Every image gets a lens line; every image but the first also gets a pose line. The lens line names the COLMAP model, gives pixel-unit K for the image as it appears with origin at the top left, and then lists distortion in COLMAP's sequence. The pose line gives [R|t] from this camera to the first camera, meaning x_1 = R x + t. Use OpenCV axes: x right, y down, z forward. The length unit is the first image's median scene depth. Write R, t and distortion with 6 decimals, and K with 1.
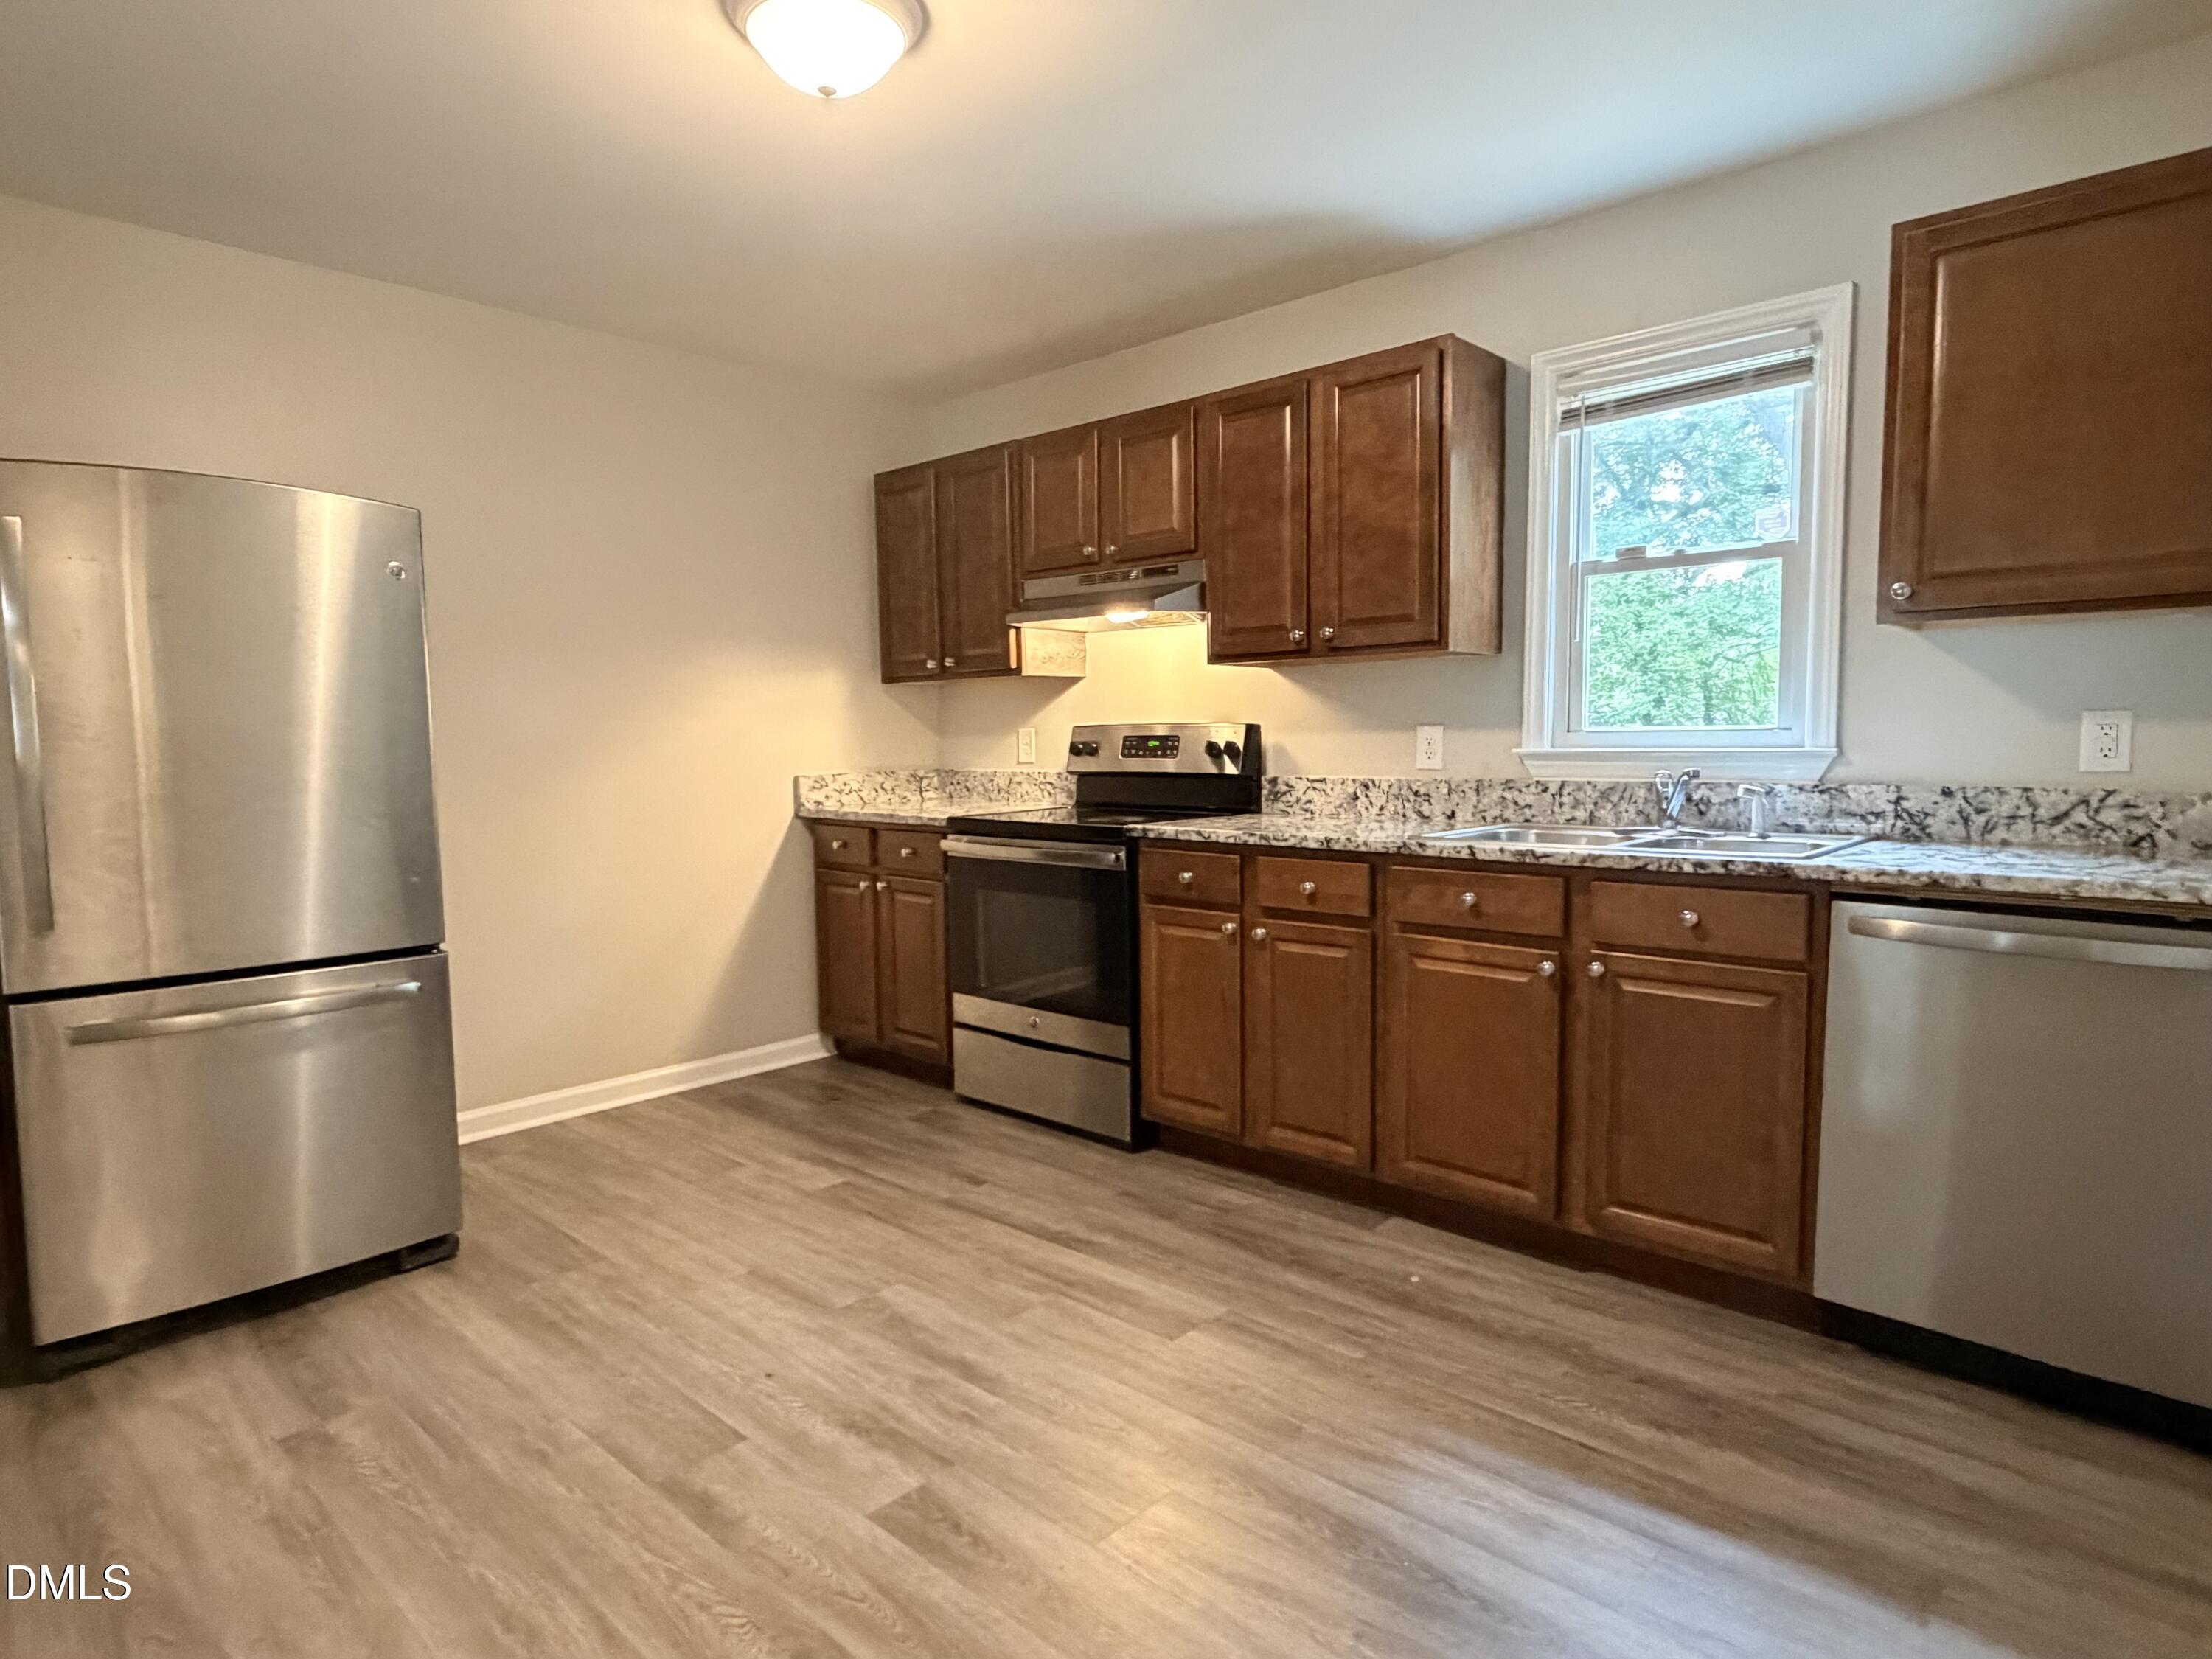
lens RADIAL K [[1242.8, 0, 1100.1], [0, 1242.8, 841.2], [0, 0, 1]] dist [0.000530, -0.000757]
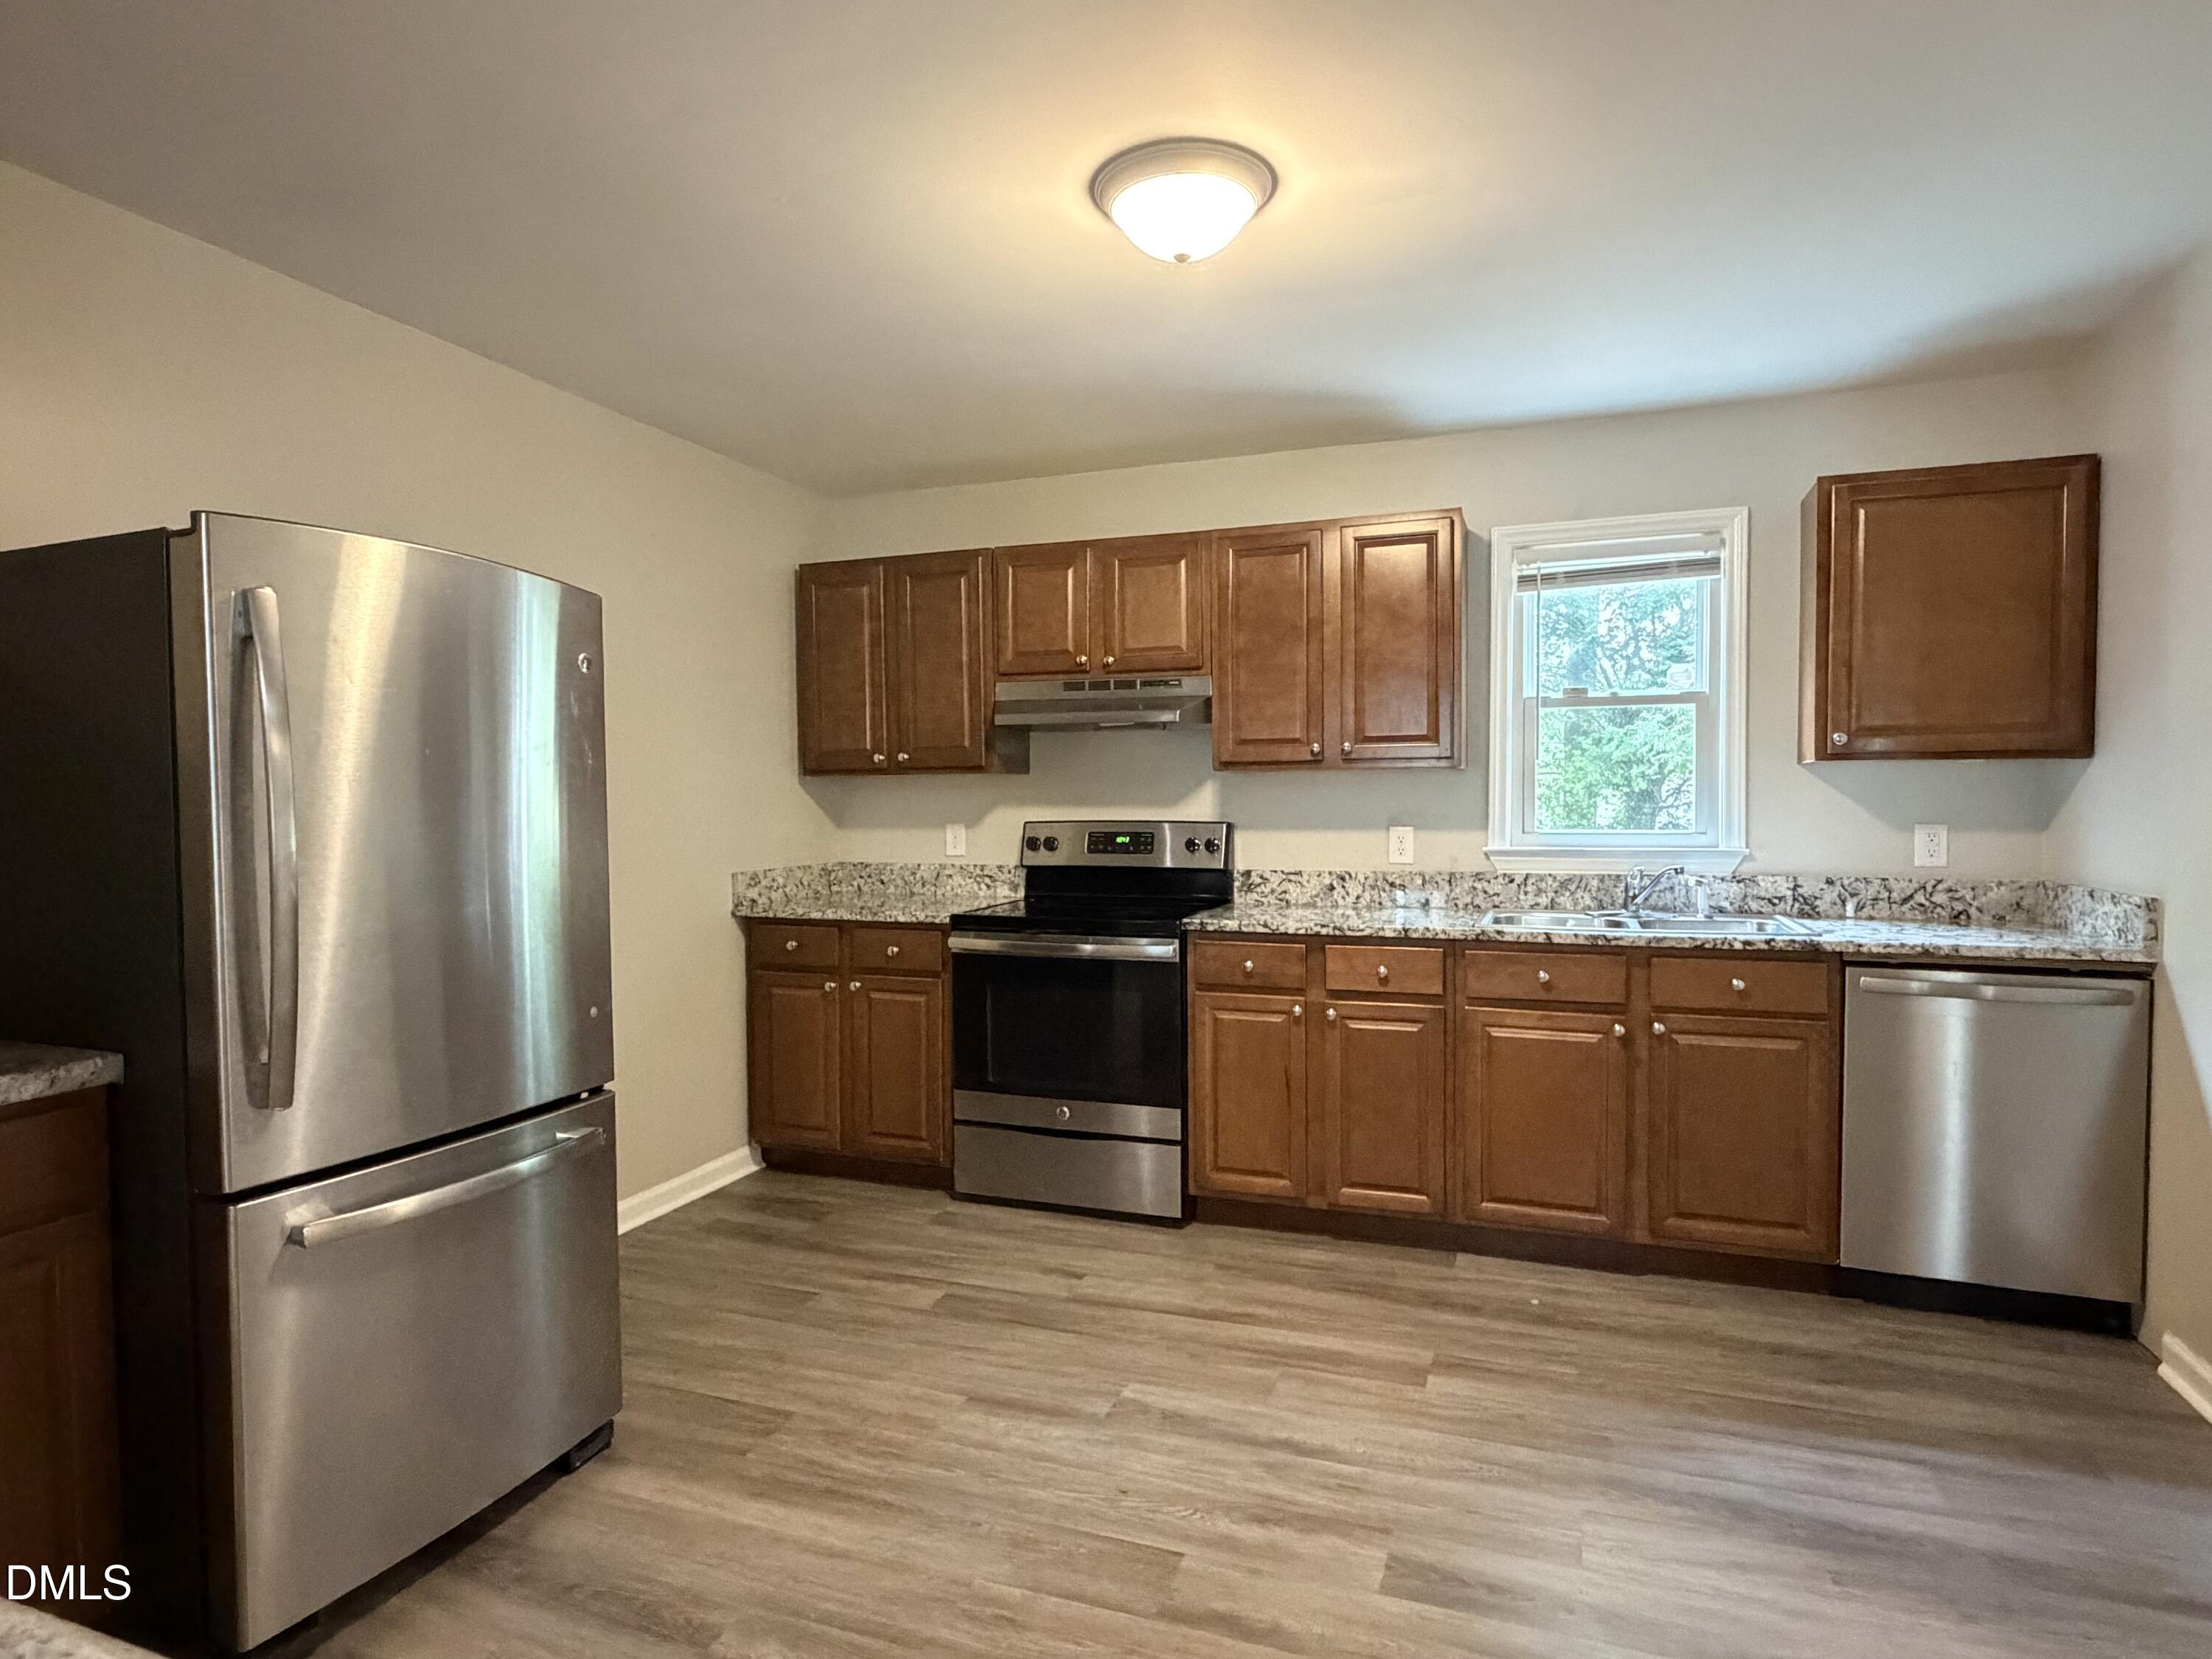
lens RADIAL K [[1212.7, 0, 1095.7], [0, 1212.7, 839.3], [0, 0, 1]] dist [-0.000132, 0.001835]
pose [[0.924934, -0.004889, 0.380097, -0.507707], [0.026993, 0.998238, -0.052844, -0.032736], [-0.379169, 0.059137, 0.923436, 0.061385]]
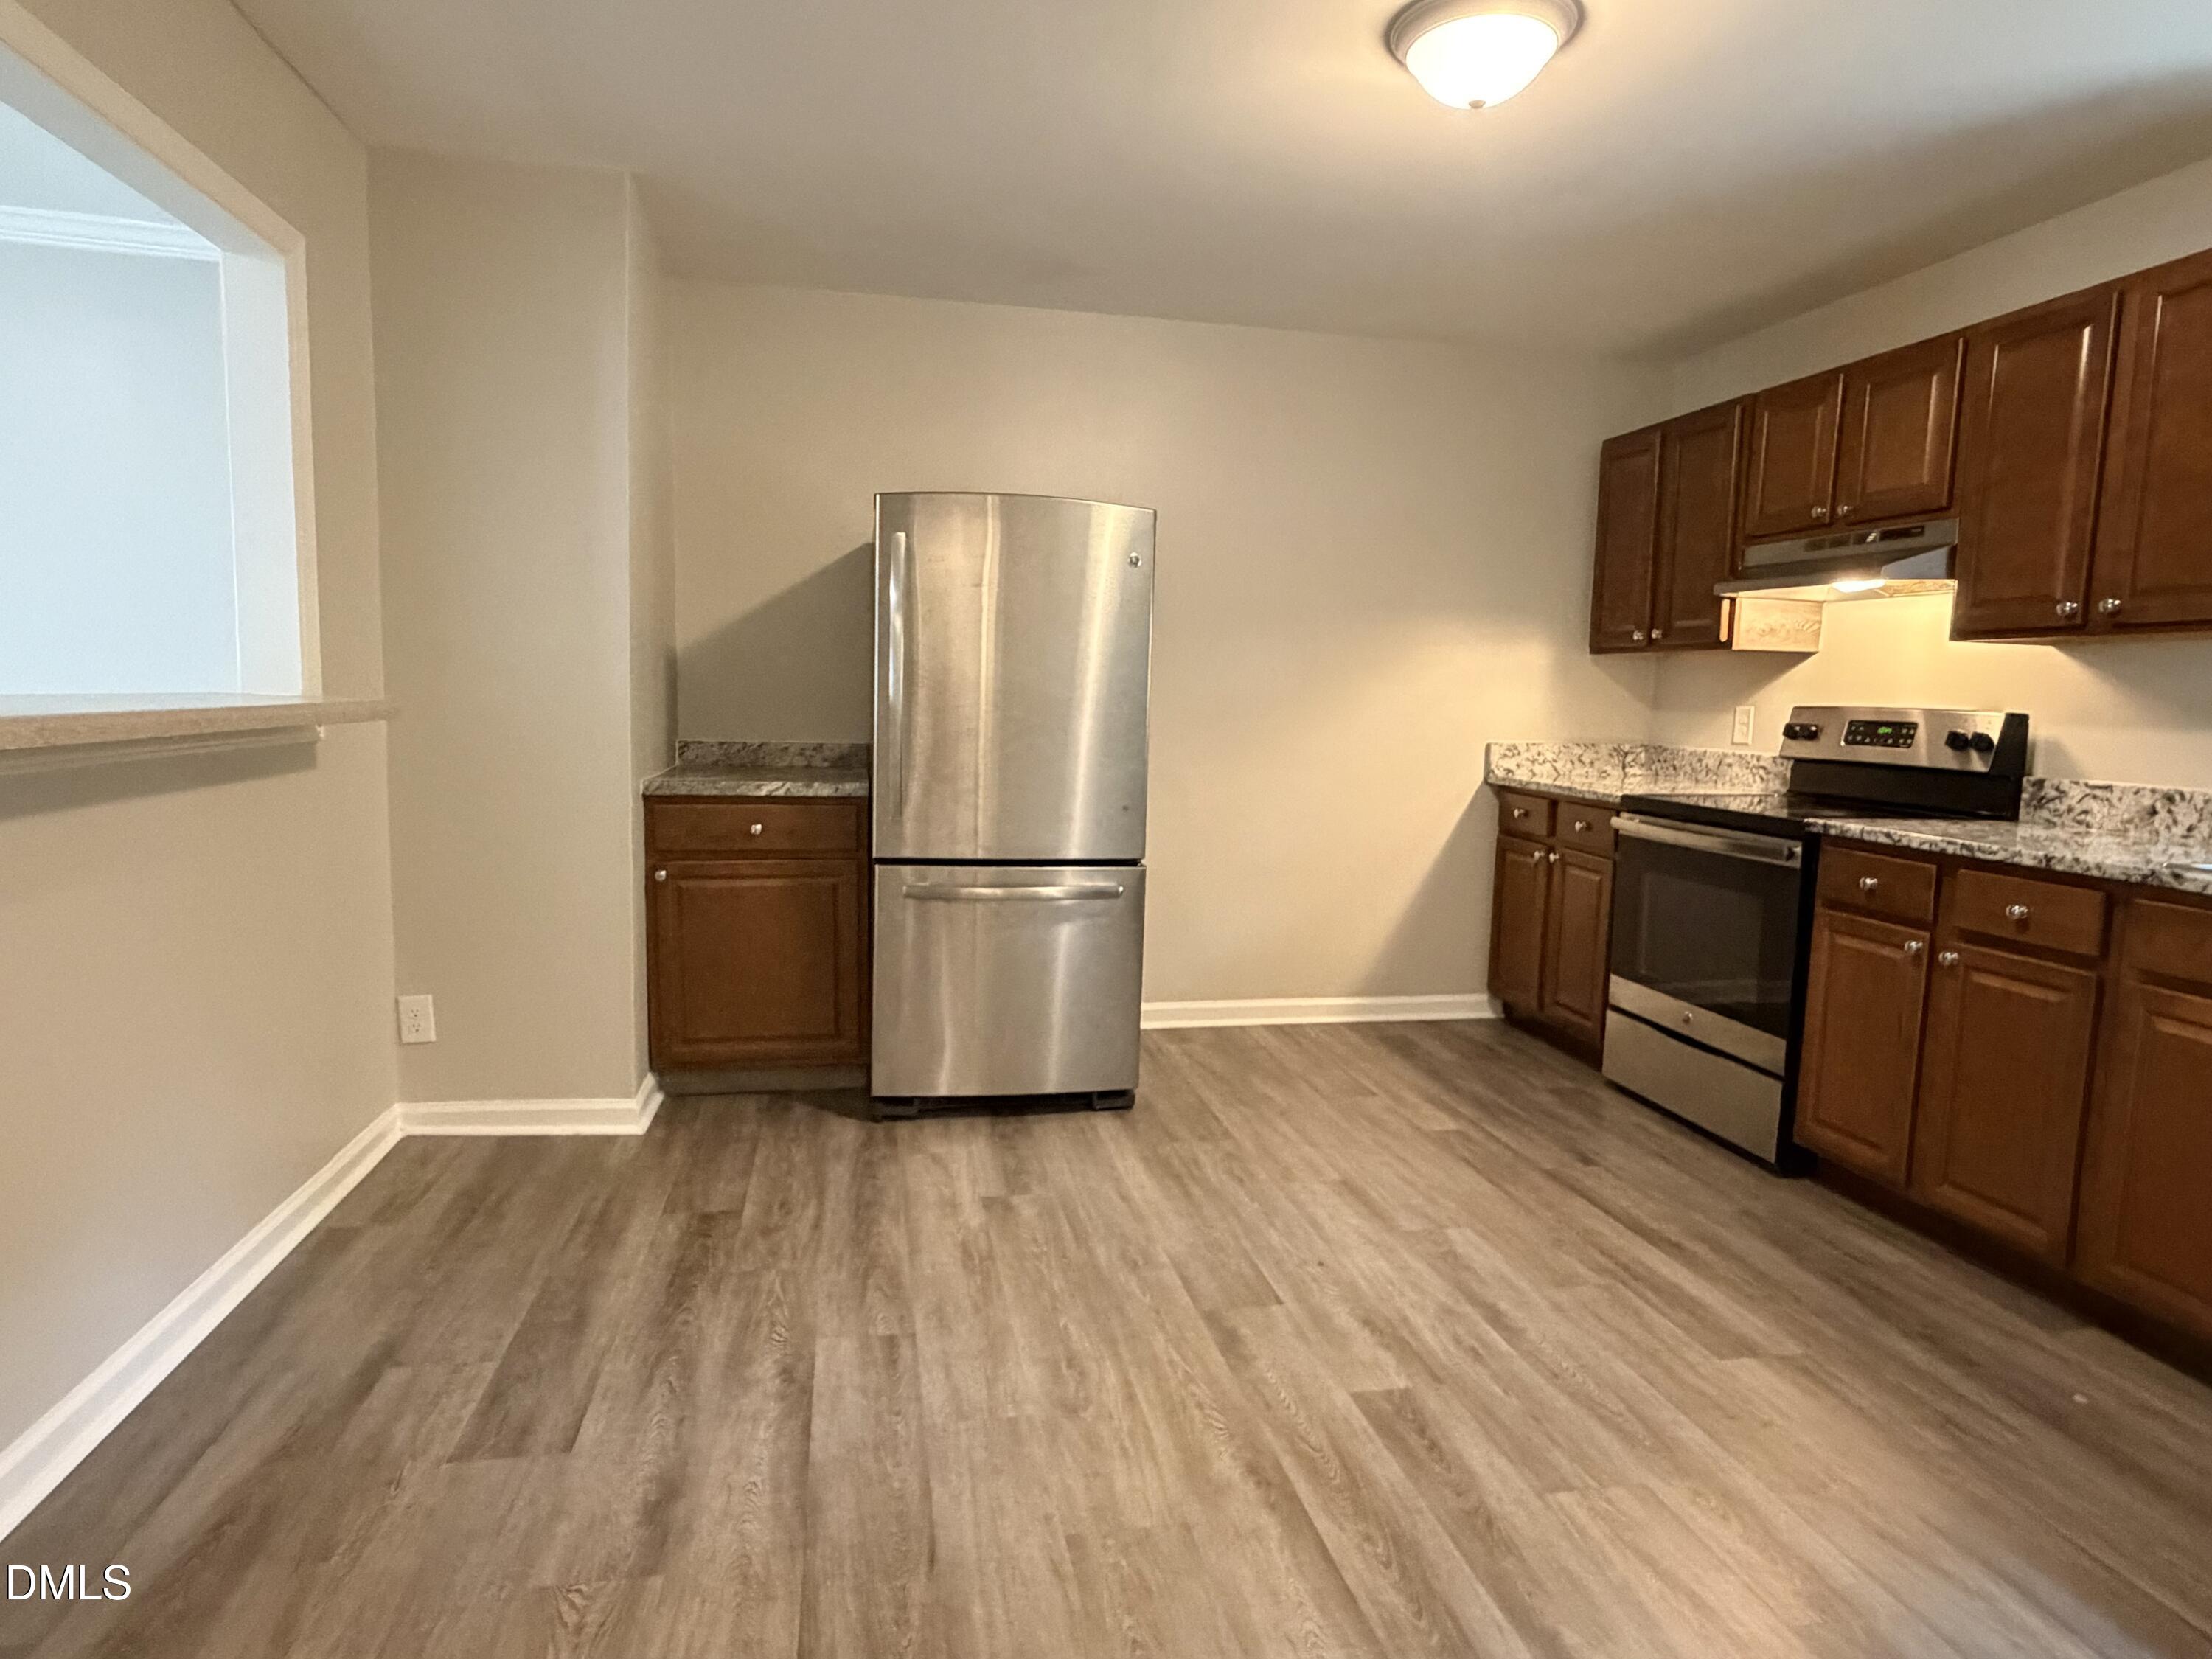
lens RADIAL K [[1247.4, 0, 1104.7], [0, 1247.4, 834.9], [0, 0, 1]] dist [0.001805, 0.000525]
pose [[0.812150, 0.102740, -0.574332, 0.147647], [-0.088660, 0.994674, 0.052561, -0.004112], [0.576673, 0.008232, 0.816934, -0.043399]]
